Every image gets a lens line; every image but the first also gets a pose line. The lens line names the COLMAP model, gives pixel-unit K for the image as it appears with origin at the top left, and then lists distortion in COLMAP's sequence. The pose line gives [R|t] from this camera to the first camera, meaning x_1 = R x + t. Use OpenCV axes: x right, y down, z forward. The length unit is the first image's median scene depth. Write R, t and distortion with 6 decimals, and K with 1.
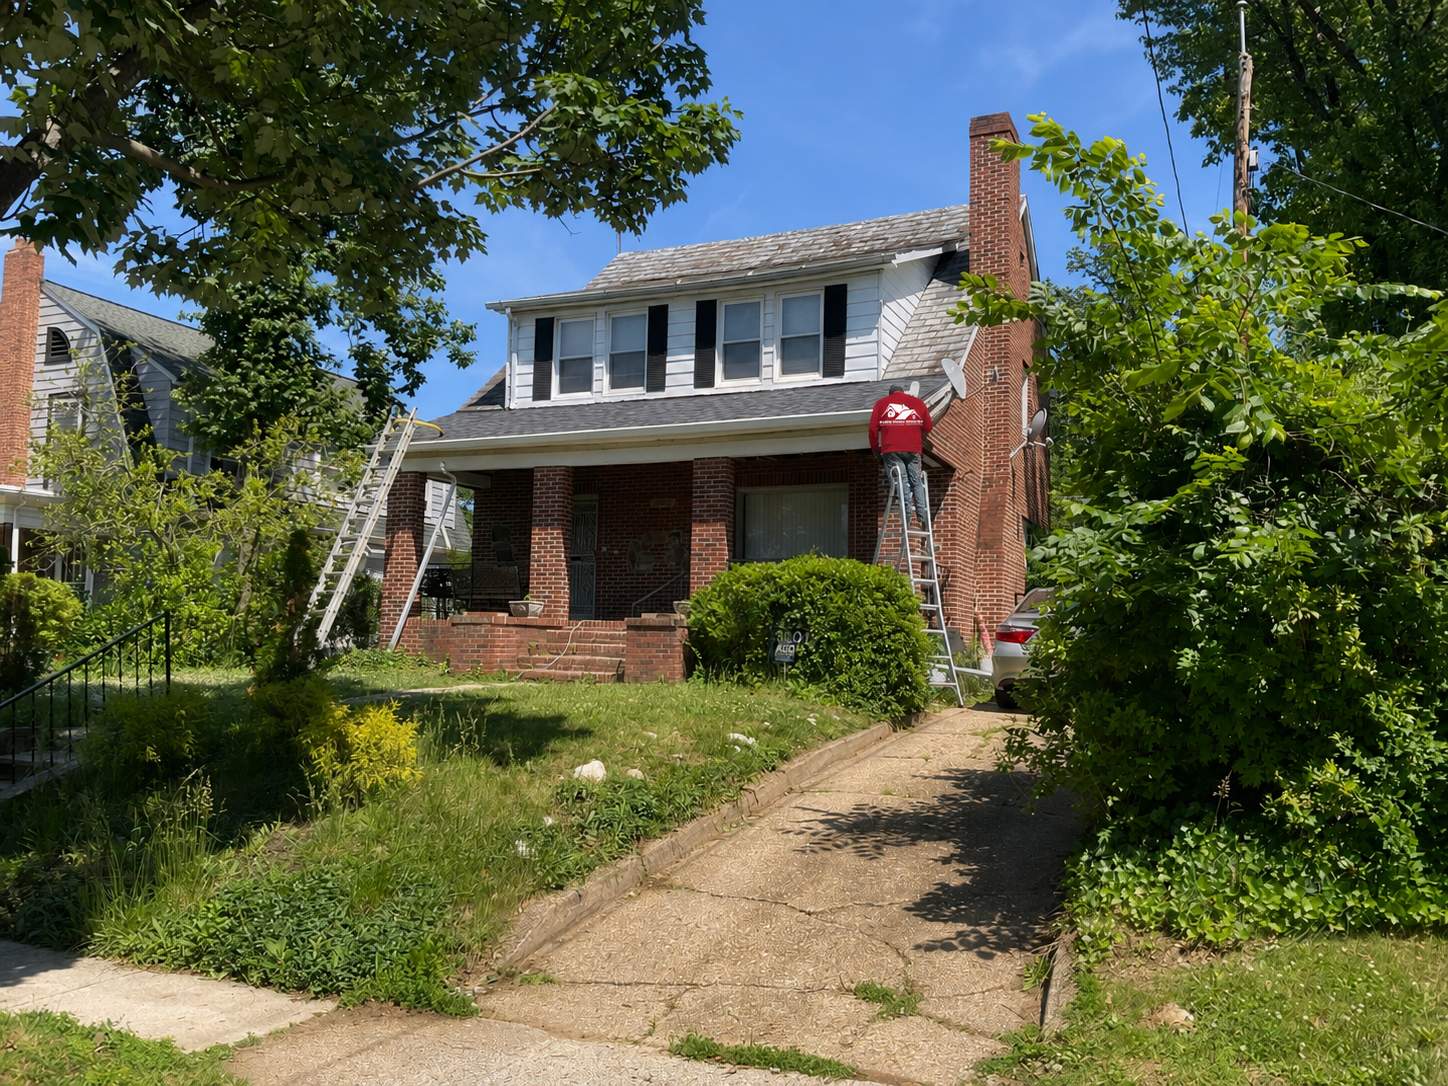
lens RADIAL K [[1183.7, 0, 718.7], [0, 1183.7, 550.0], [0, 0, 1]] dist [0.094143, -0.164601]
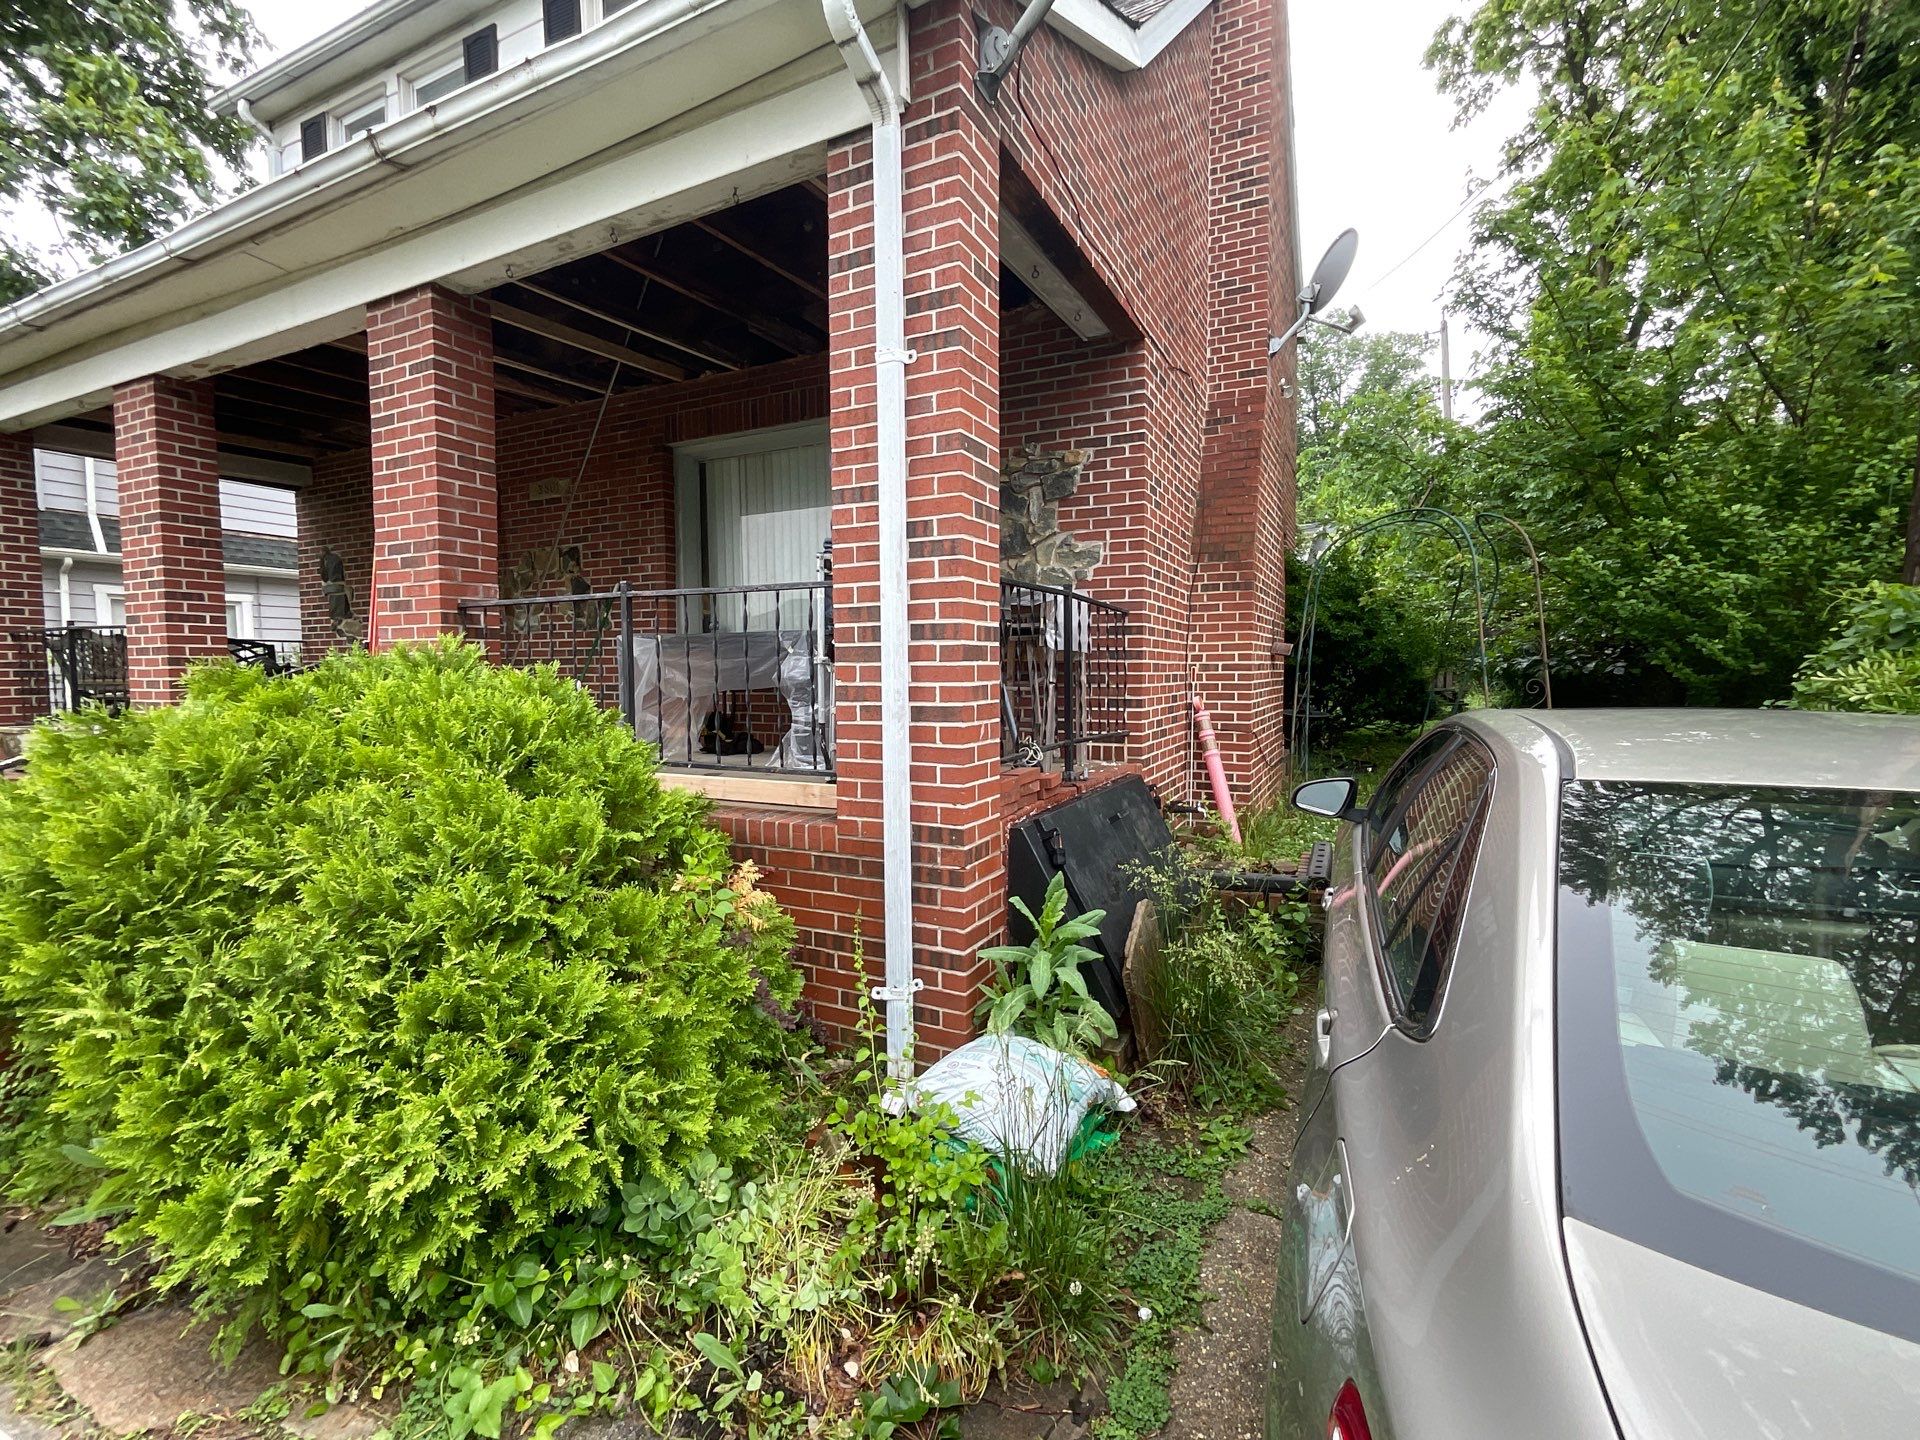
lens RADIAL K [[854.6, 0, 955.6], [0, 854.6, 720.9], [0, 0, 1]] dist [-0.003041, -0.000588]
pose [[0.998744, -0.023225, -0.044386, 0.150476], [0.029607, 0.988393, 0.149005, 0.008494], [0.040410, -0.150132, 0.987840, 0.718662]]
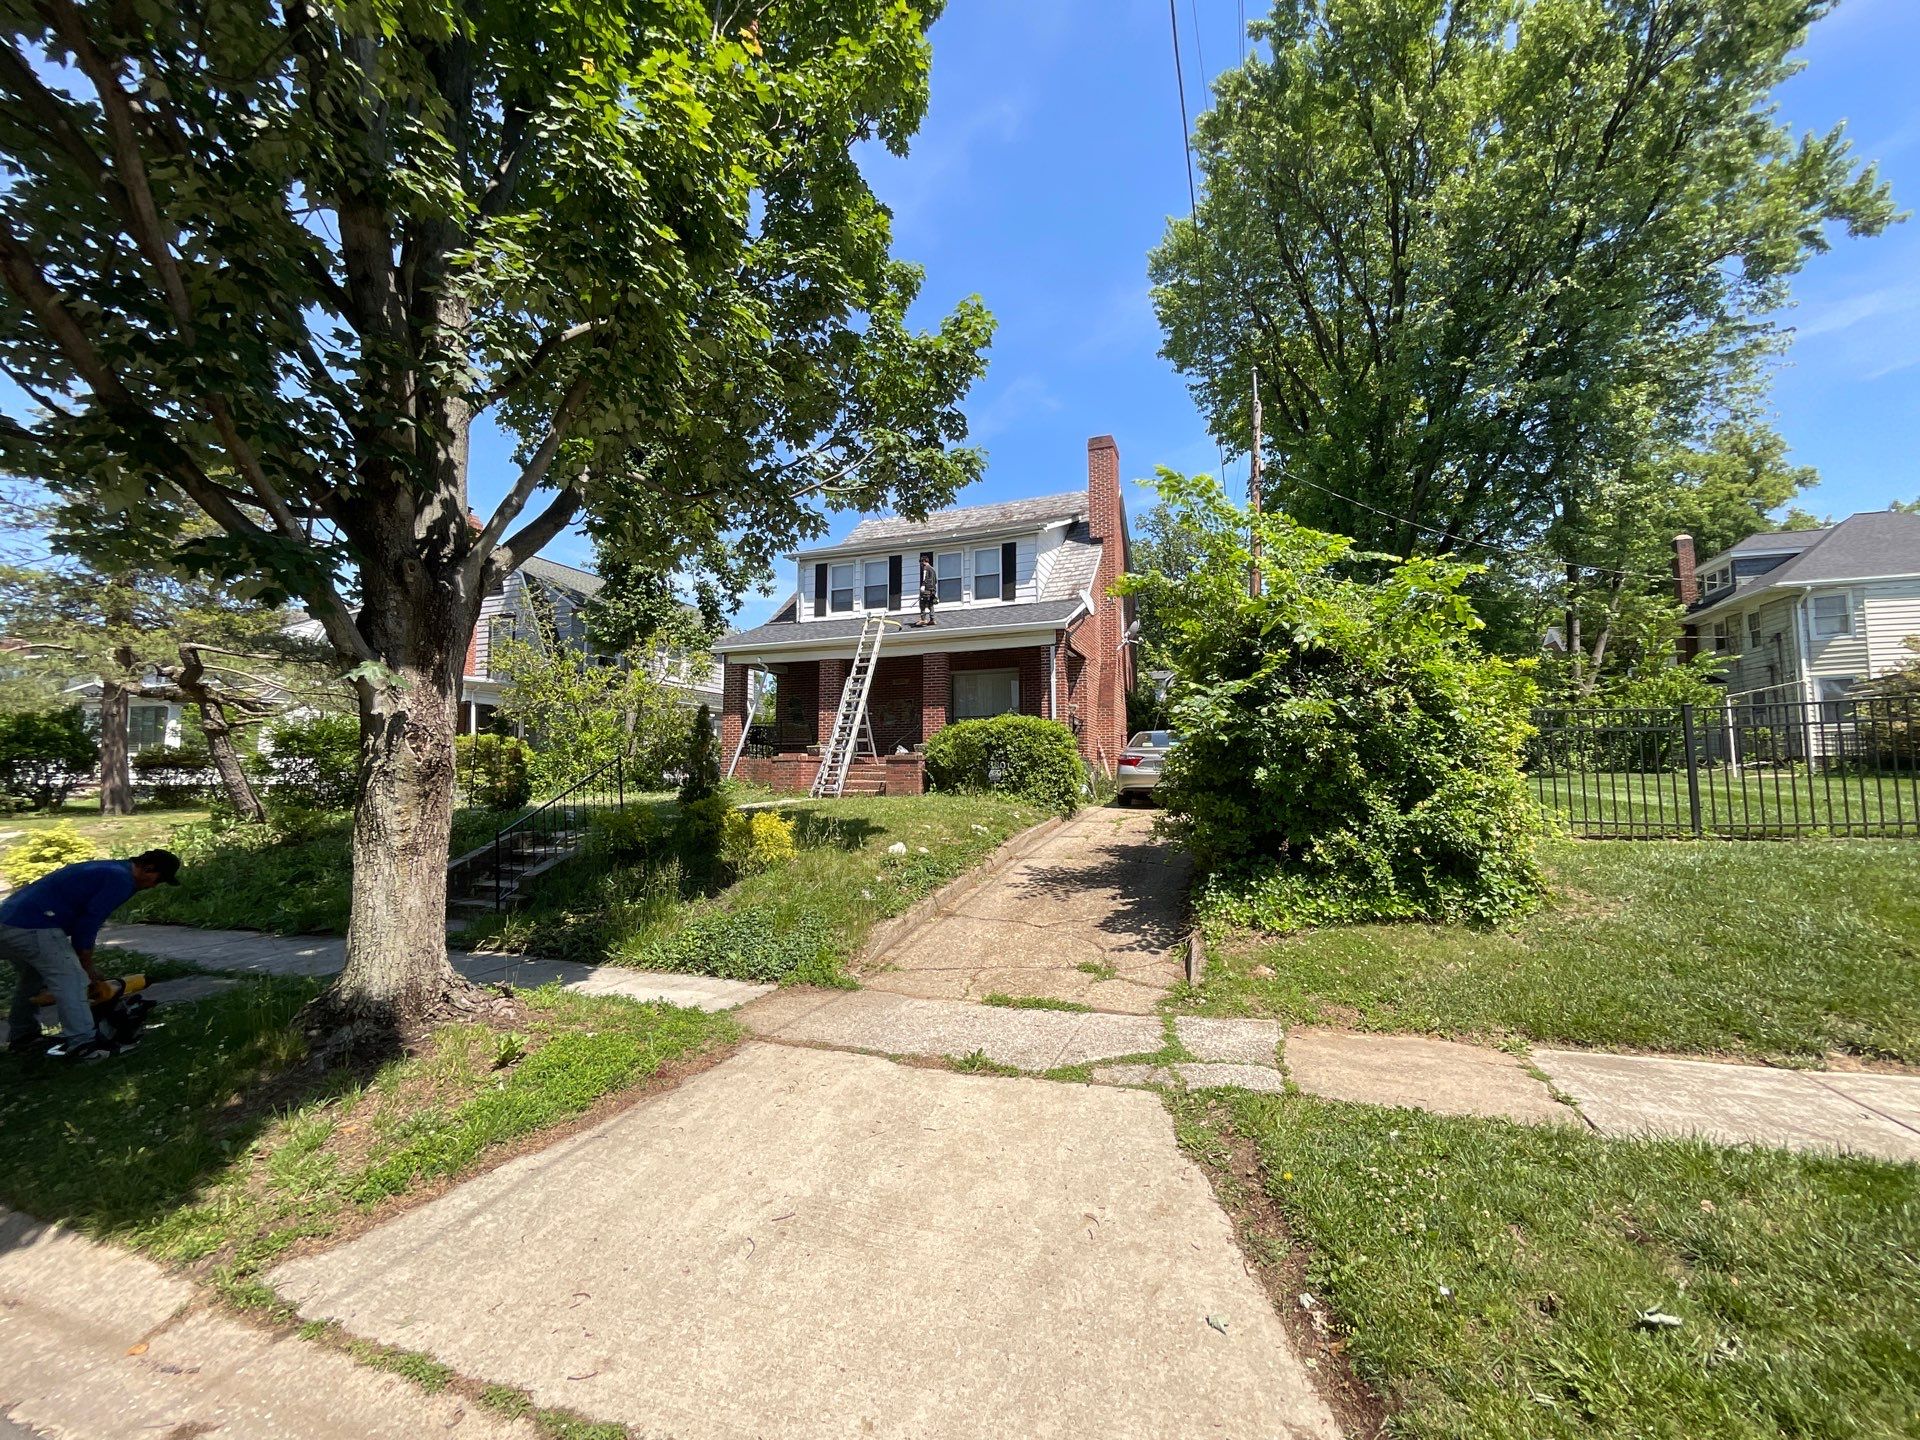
lens RADIAL K [[774.6, 0, 960.0], [0, 774.6, 720.0], [0, 0, 1]] dist [0.012872, -0.000025]
pose [[0.997876, -0.017695, 0.062689, -0.037251], [0.016790, 0.999748, 0.014924, -0.003212], [-0.062937, -0.013840, 0.997922, -0.033412]]
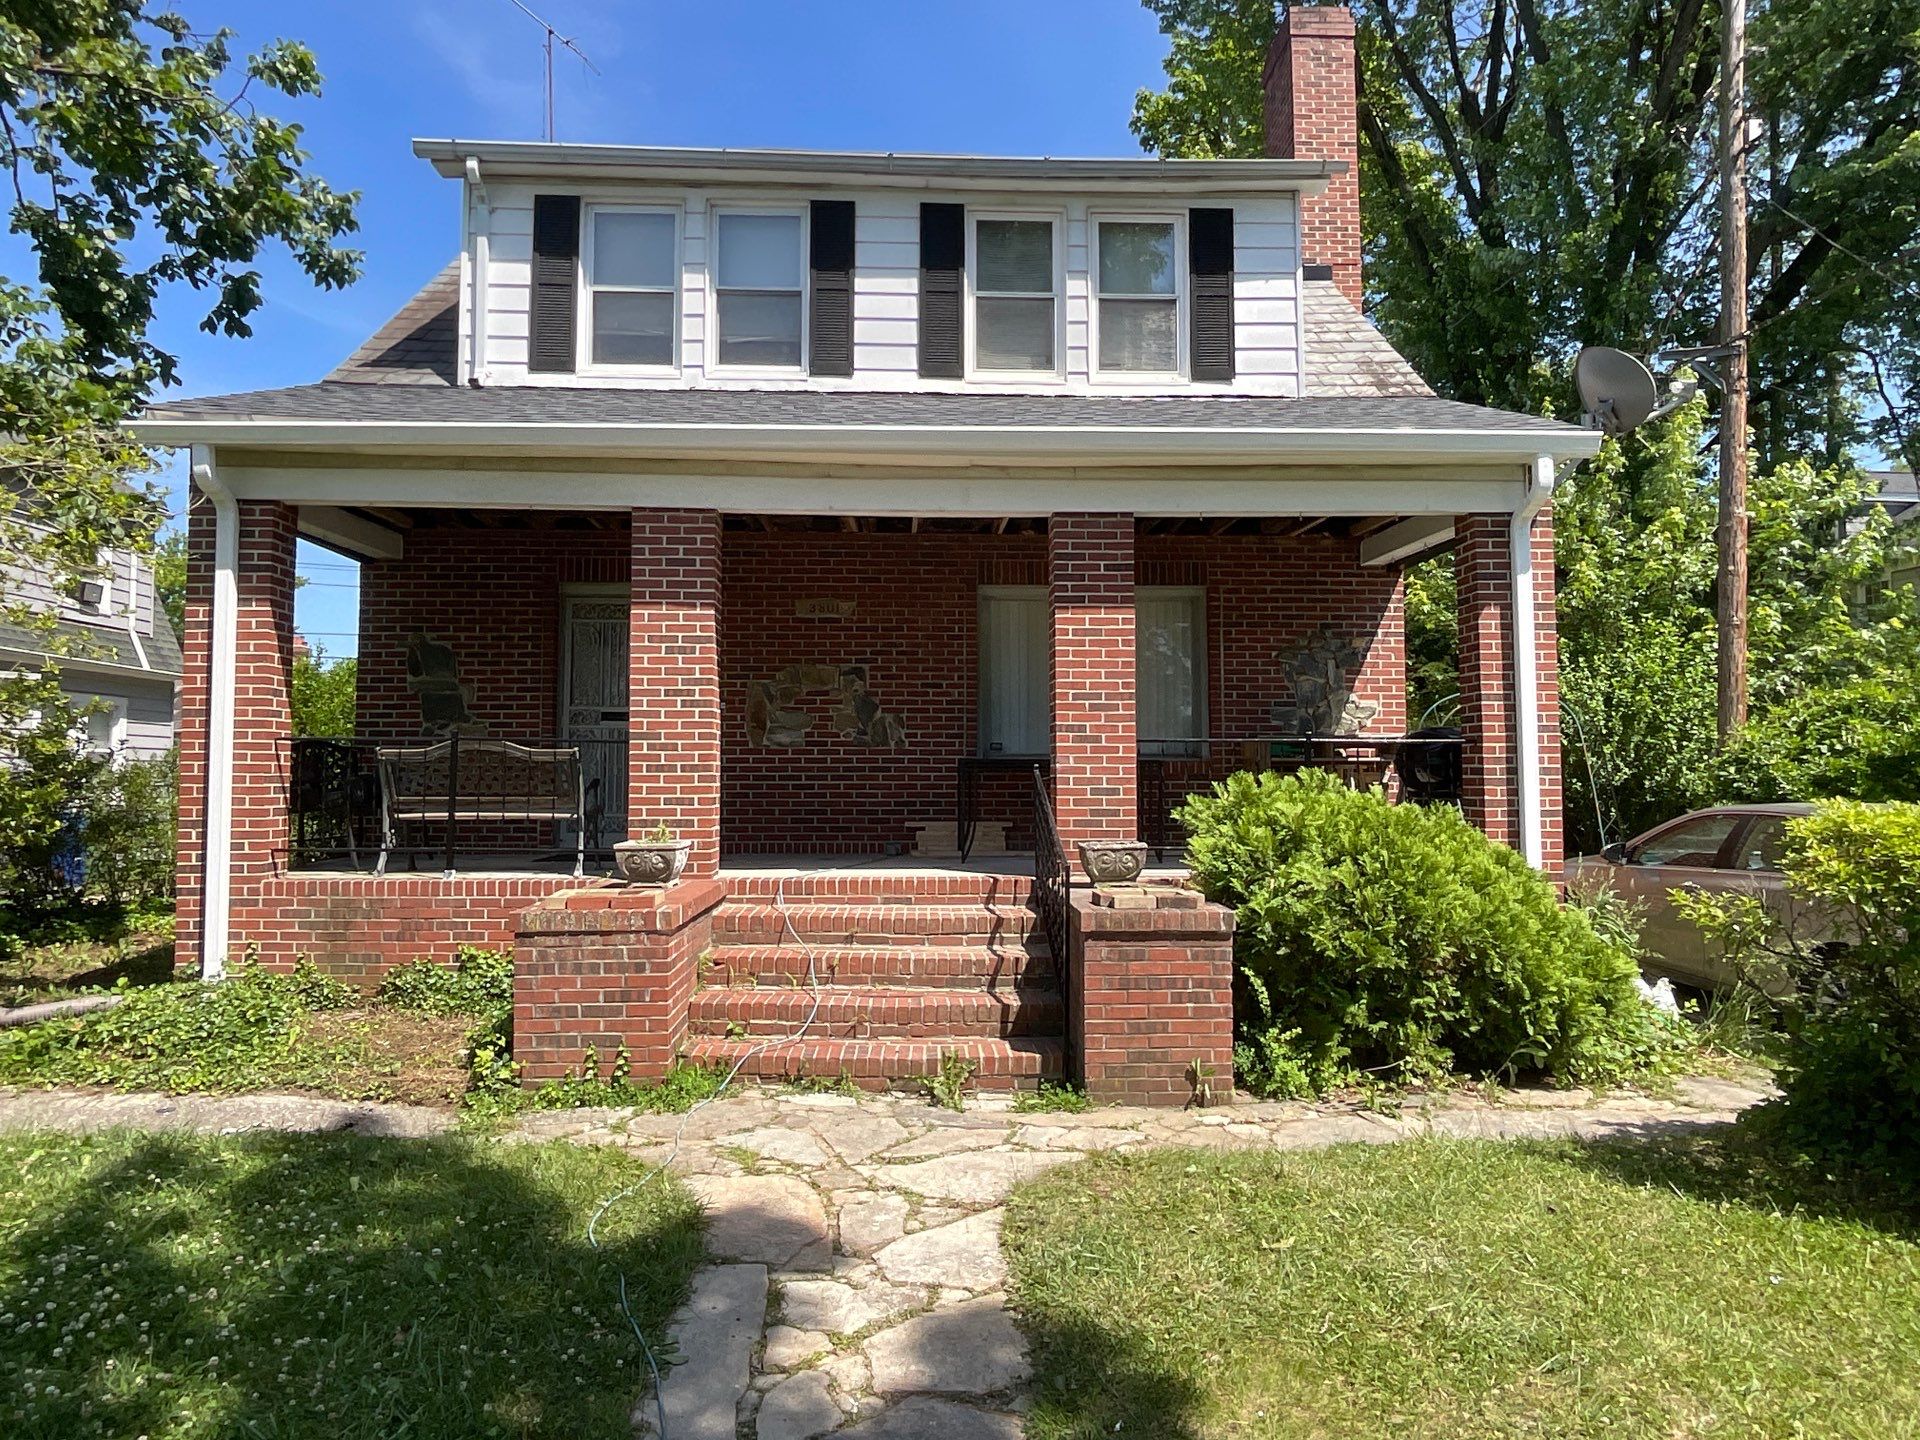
lens RADIAL K [[1167.2, 0, 955.8], [0, 1167.2, 722.6], [0, 0, 1]] dist [0.021237, -0.056388]
pose [[0.896509, -0.000038, 0.443025, -0.240061], [-0.021336, 0.998836, 0.043261, -0.015663], [-0.442511, -0.048237, 0.895465, 0.594015]]
